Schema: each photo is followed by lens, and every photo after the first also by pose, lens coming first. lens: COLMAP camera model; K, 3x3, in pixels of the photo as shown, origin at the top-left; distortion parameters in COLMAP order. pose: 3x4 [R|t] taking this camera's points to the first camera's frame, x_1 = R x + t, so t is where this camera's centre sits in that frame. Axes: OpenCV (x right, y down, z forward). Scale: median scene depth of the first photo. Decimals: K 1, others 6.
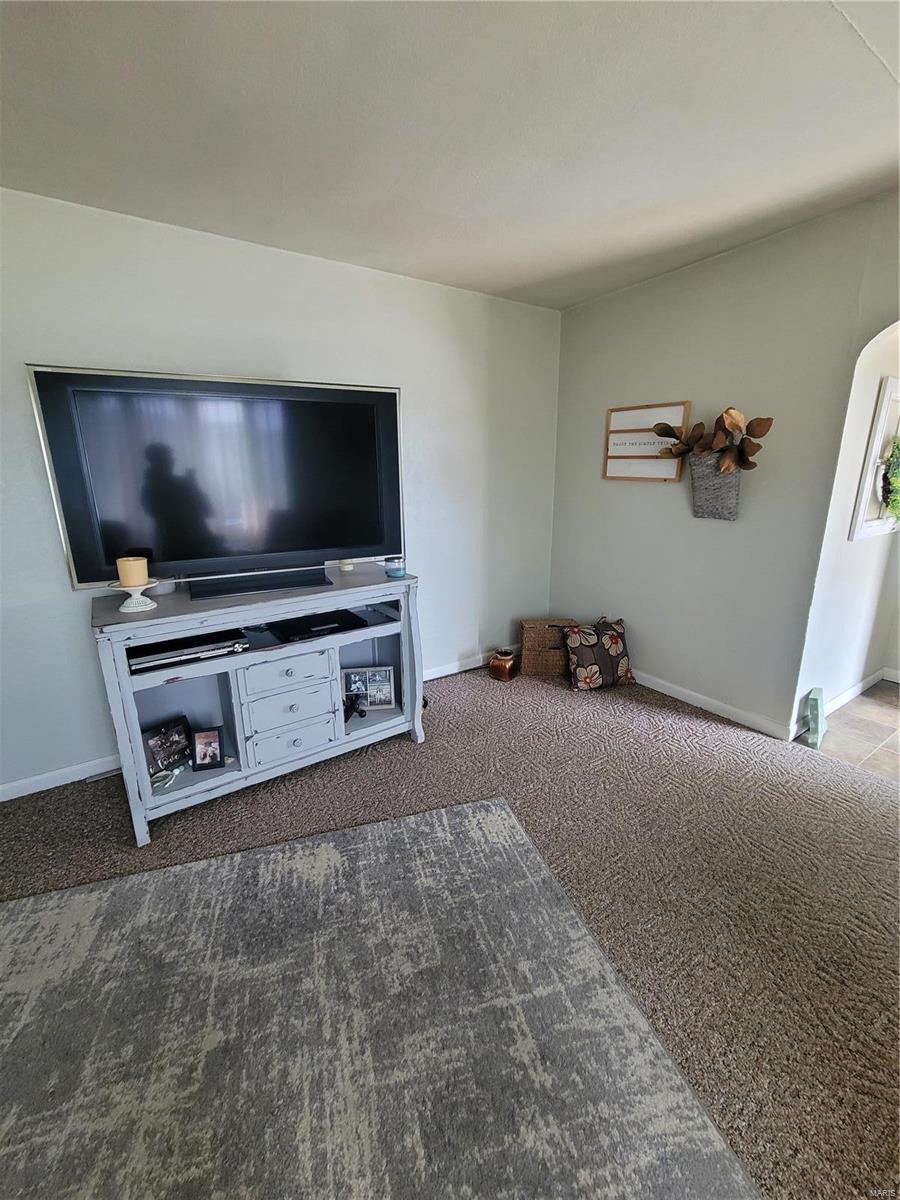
lens RADIAL K [[488.4, 0, 446.5], [0, 488.4, 604.3], [0, 0, 1]] dist [0.001764, -0.001358]
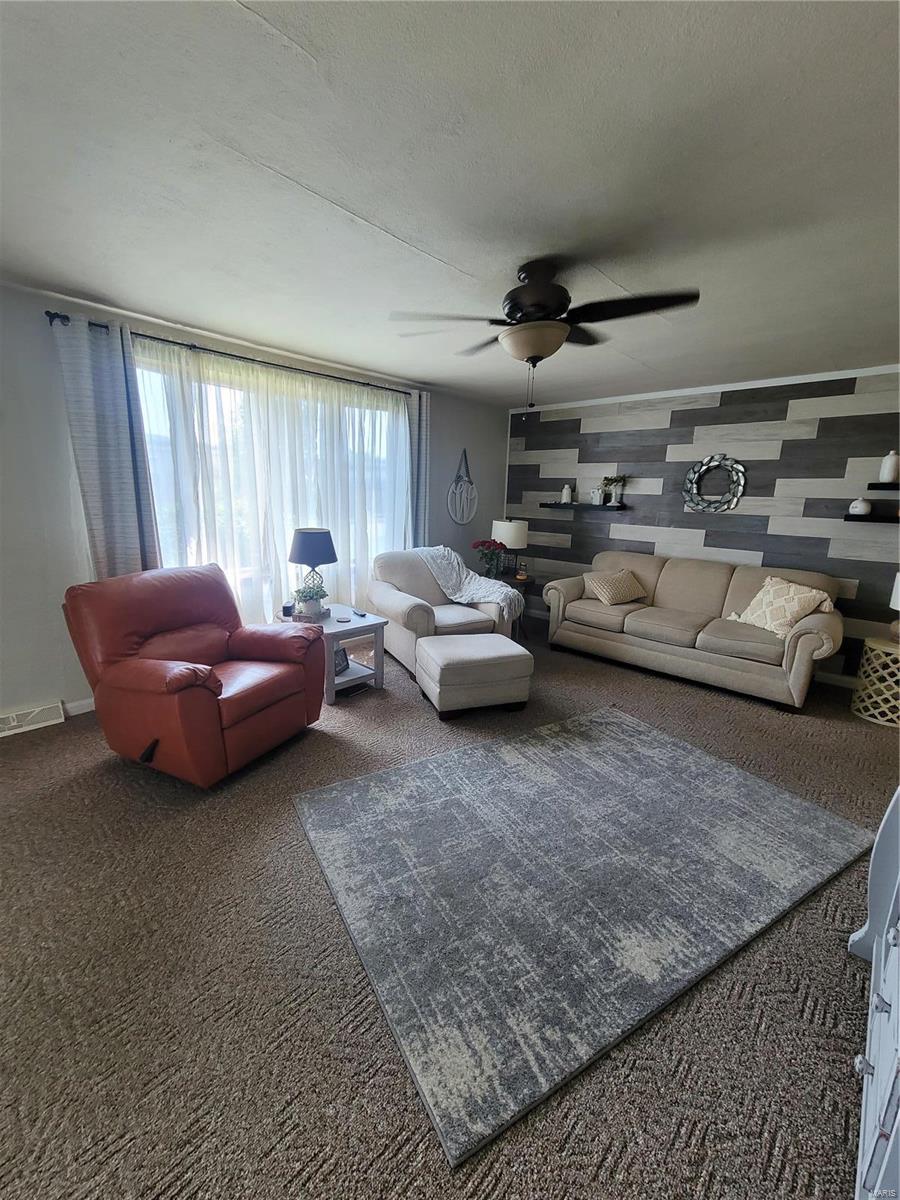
lens RADIAL K [[488.4, 0, 445.7], [0, 488.4, 600.9], [0, 0, 1]] dist [0.001764, -0.001358]
pose [[-0.974273, 0.034262, -0.222750, 0.251033], [-0.075232, 0.882239, 0.464752, -0.407936], [0.212442, 0.469554, -0.856964, 1.373842]]
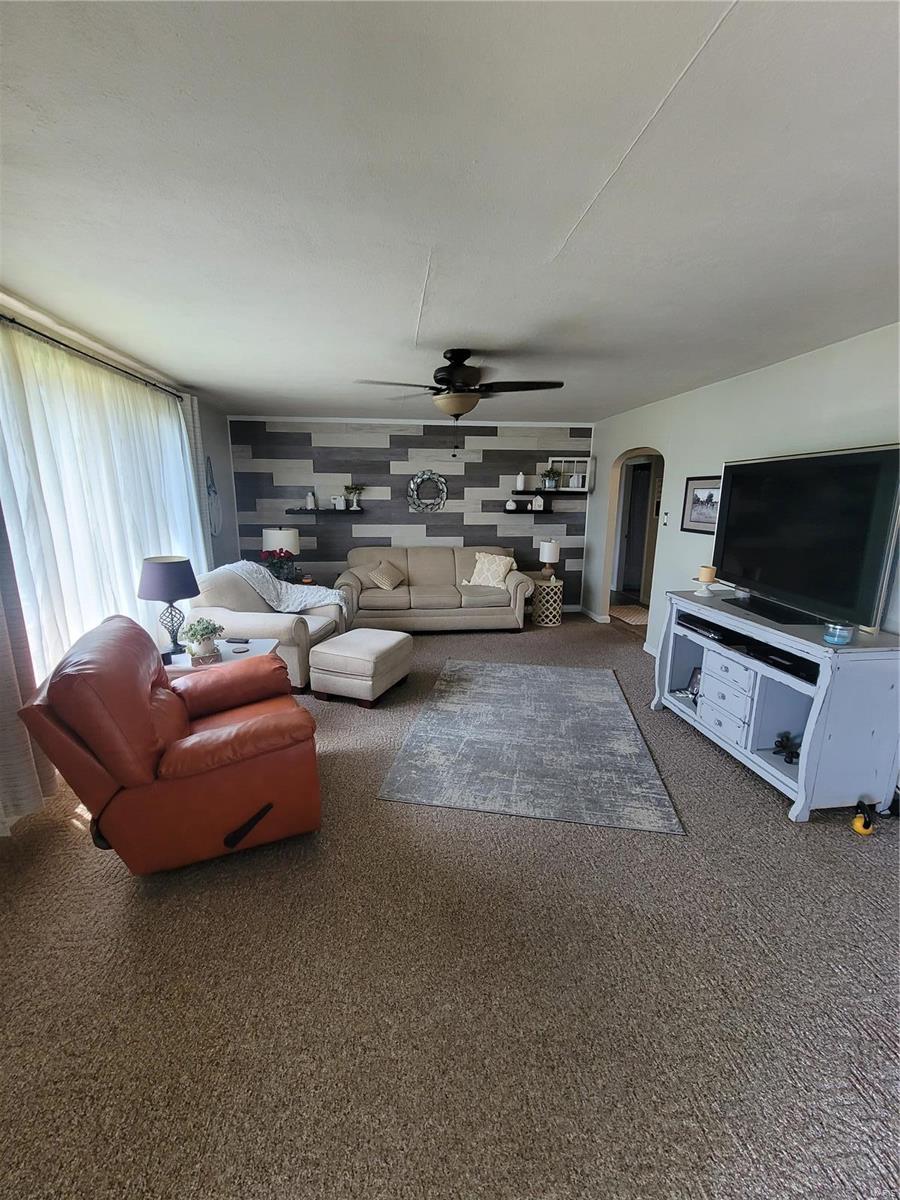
lens RADIAL K [[488.4, 0, 444.2], [0, 488.4, 599.8], [0, 0, 1]] dist [0.001764, -0.001358]
pose [[-0.456088, 0.198419, -0.867533, 1.400746], [-0.238952, 0.911726, 0.334151, -0.360864], [0.857255, 0.359701, -0.368415, 0.903662]]
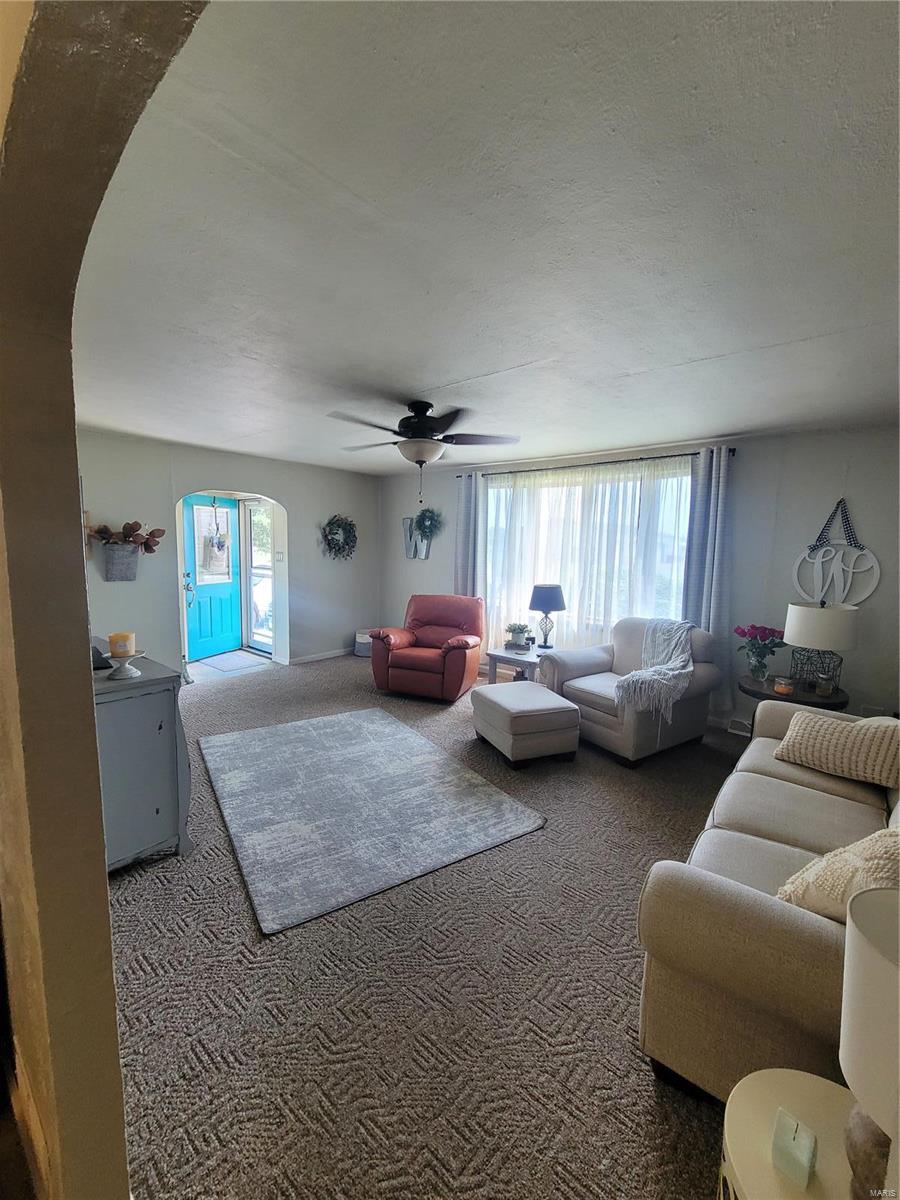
lens RADIAL K [[488.4, 0, 444.8], [0, 488.4, 600.9], [0, 0, 1]] dist [0.001764, -0.001358]
pose [[-0.268525, -0.104024, 0.957639, -2.057461], [0.239937, 0.955595, 0.171081, -0.189790], [-0.932912, 0.275713, -0.231642, 0.535220]]
